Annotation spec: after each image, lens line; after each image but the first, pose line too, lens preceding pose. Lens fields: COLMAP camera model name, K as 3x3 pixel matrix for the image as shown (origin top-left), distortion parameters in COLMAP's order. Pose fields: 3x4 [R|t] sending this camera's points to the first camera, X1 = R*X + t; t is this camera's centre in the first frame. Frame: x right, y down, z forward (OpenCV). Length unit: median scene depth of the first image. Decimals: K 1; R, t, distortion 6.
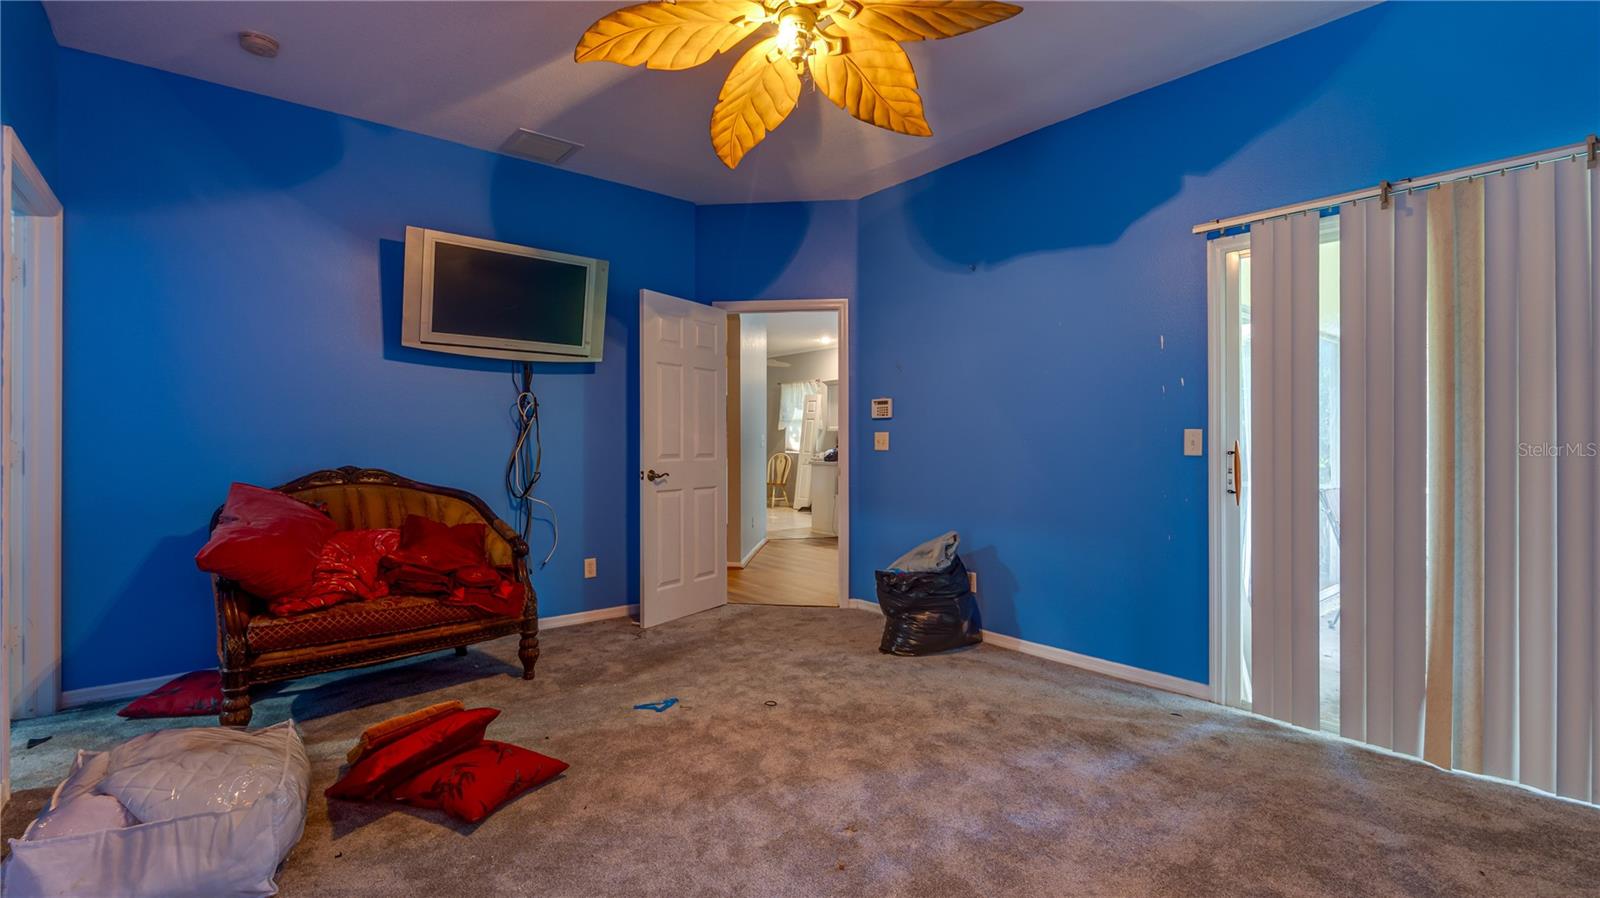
lens RADIAL K [[713.2, 0, 800.0], [0, 713.2, 449.0], [0, 0, 1]] dist [-0.001693, -0.000267]
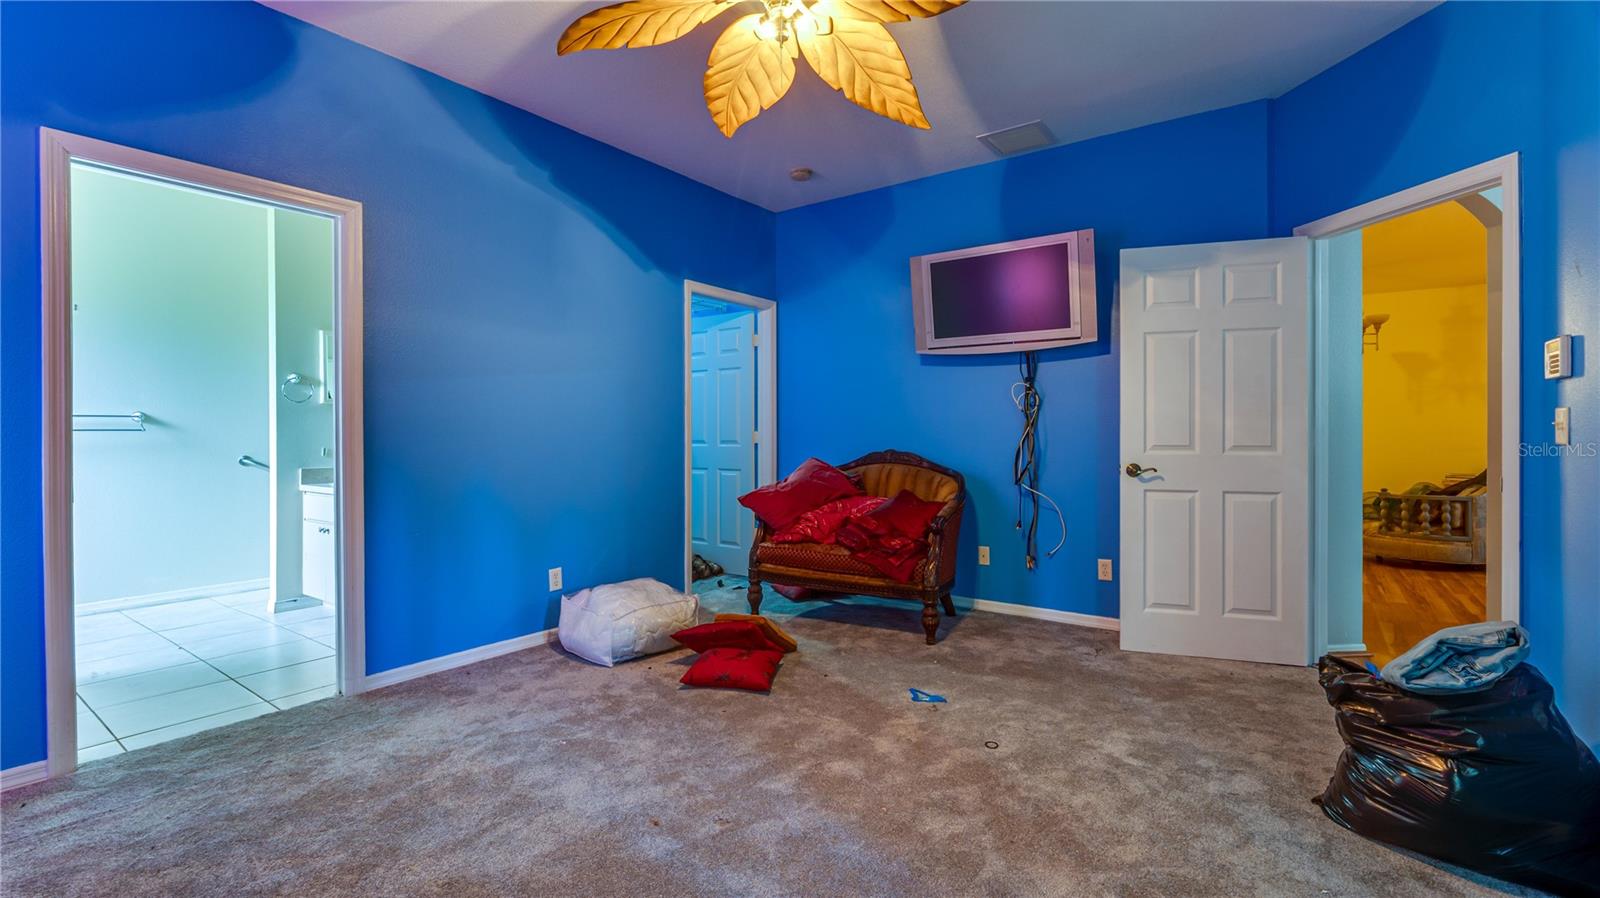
lens RADIAL K [[713.2, 0, 800.0], [0, 713.2, 449.0], [0, 0, 1]] dist [-0.001693, -0.000267]
pose [[0.247525, 0.021154, -0.968651, 0.526049], [-0.004574, 0.999776, 0.020665, -0.003365], [0.968871, -0.000685, 0.247566, 0.432235]]
